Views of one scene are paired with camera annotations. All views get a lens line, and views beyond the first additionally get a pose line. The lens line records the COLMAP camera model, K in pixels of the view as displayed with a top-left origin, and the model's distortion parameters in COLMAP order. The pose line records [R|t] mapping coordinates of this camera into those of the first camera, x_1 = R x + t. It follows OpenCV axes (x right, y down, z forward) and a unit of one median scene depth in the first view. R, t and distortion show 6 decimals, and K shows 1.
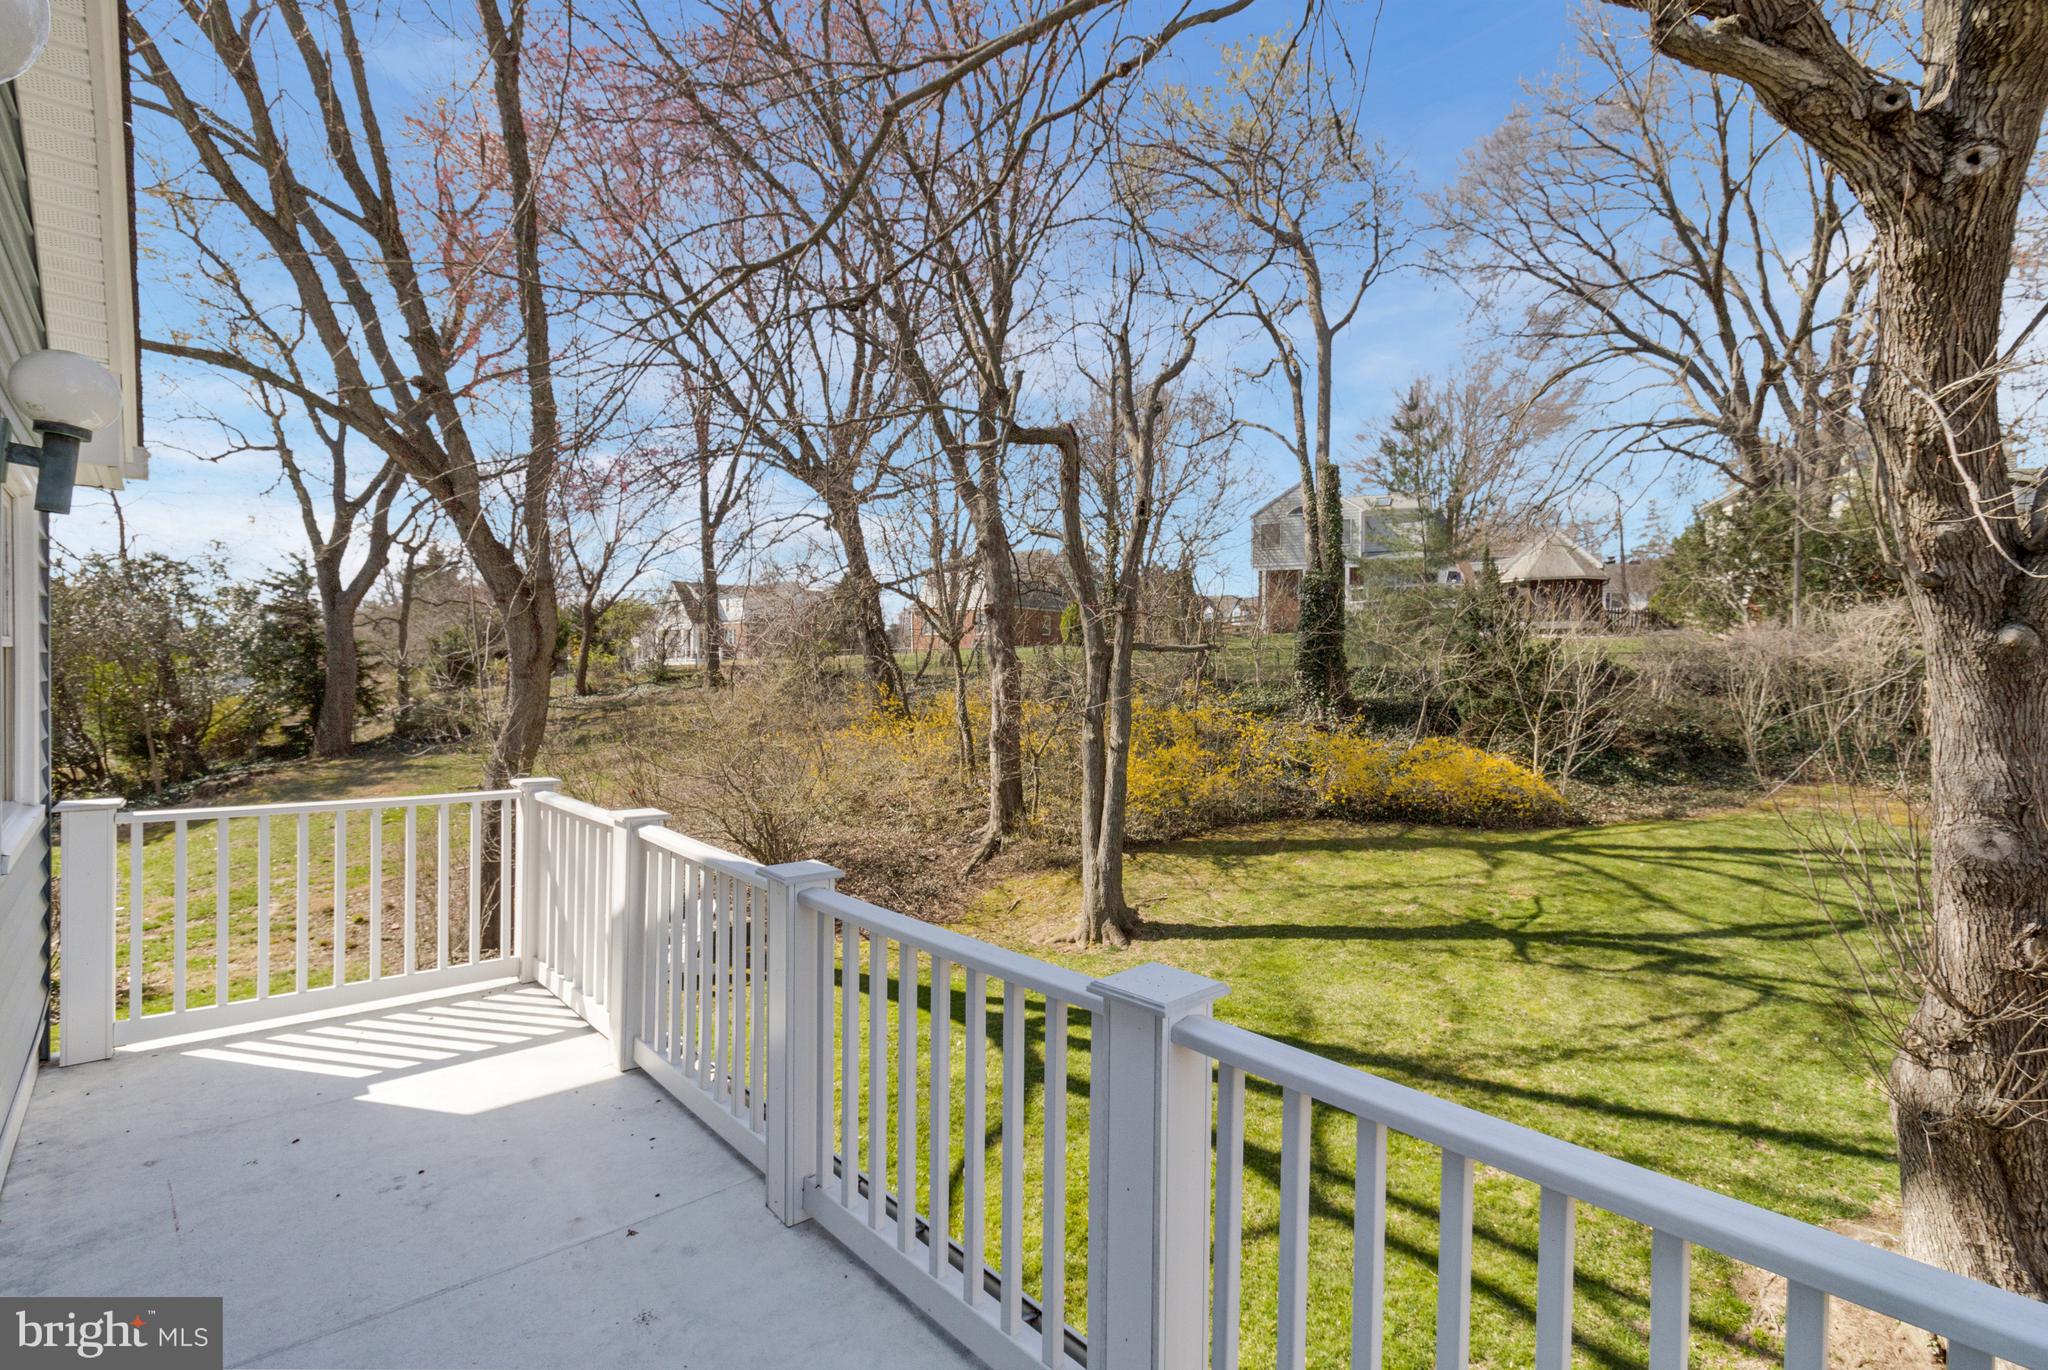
lens RADIAL K [[941.7, 0, 1021.7], [0, 941.7, 676.2], [0, 0, 1]] dist [0.002132, 0.000494]
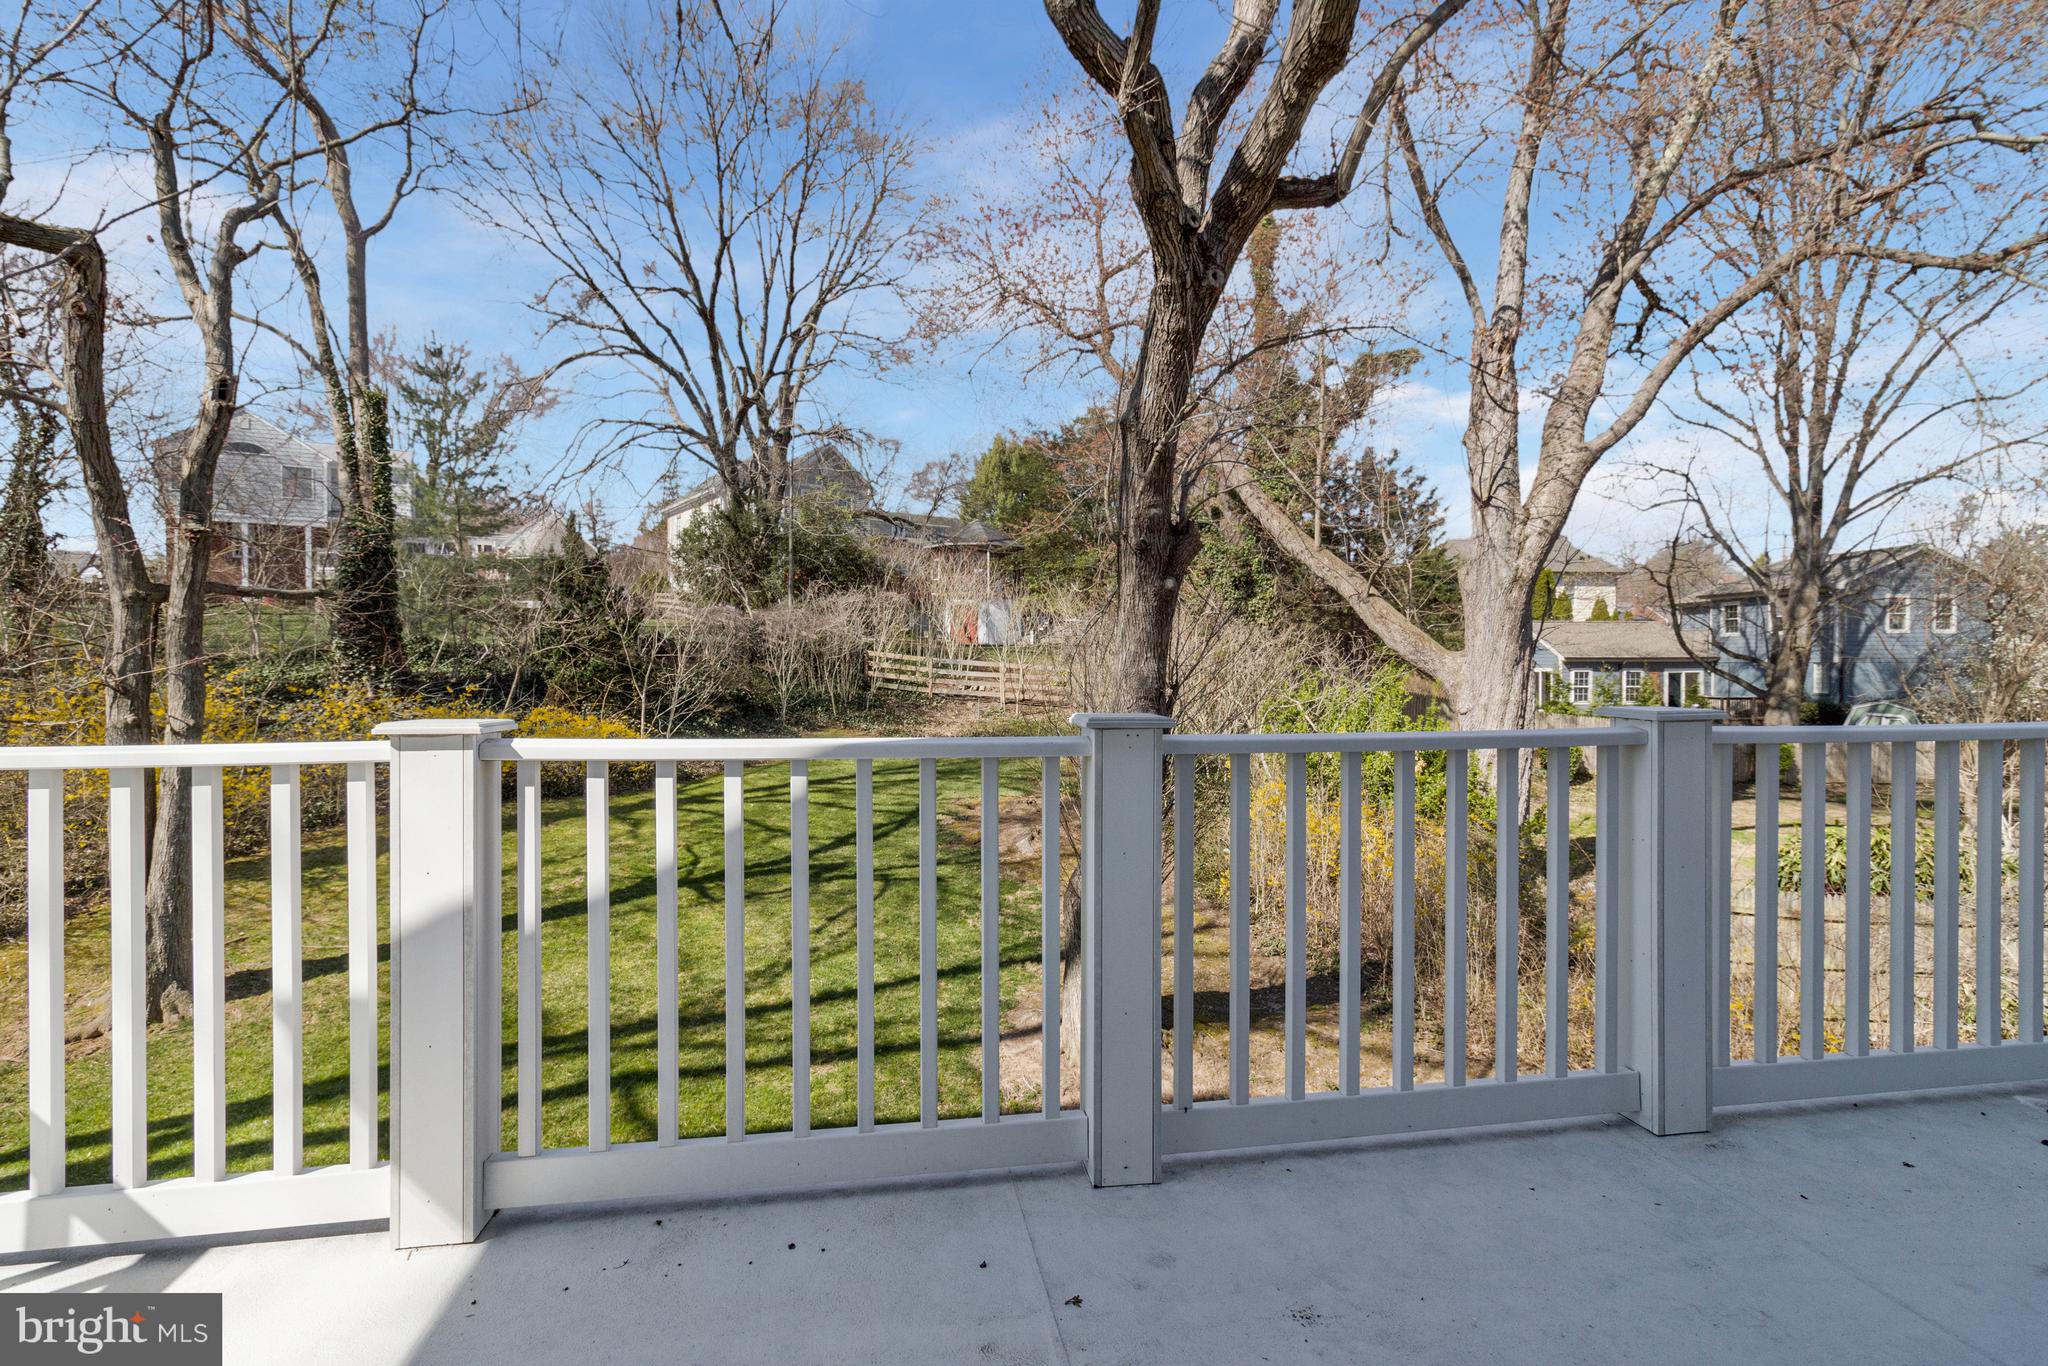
lens RADIAL K [[958.5, 0, 1014.9], [0, 958.5, 671.3], [0, 0, 1]] dist [0.002681, 0.000280]
pose [[0.547223, -0.017495, 0.836804, -0.128519], [0.008225, 0.999846, 0.015526, 0.021989], [-0.836947, -0.001613, 0.547282, 0.091995]]
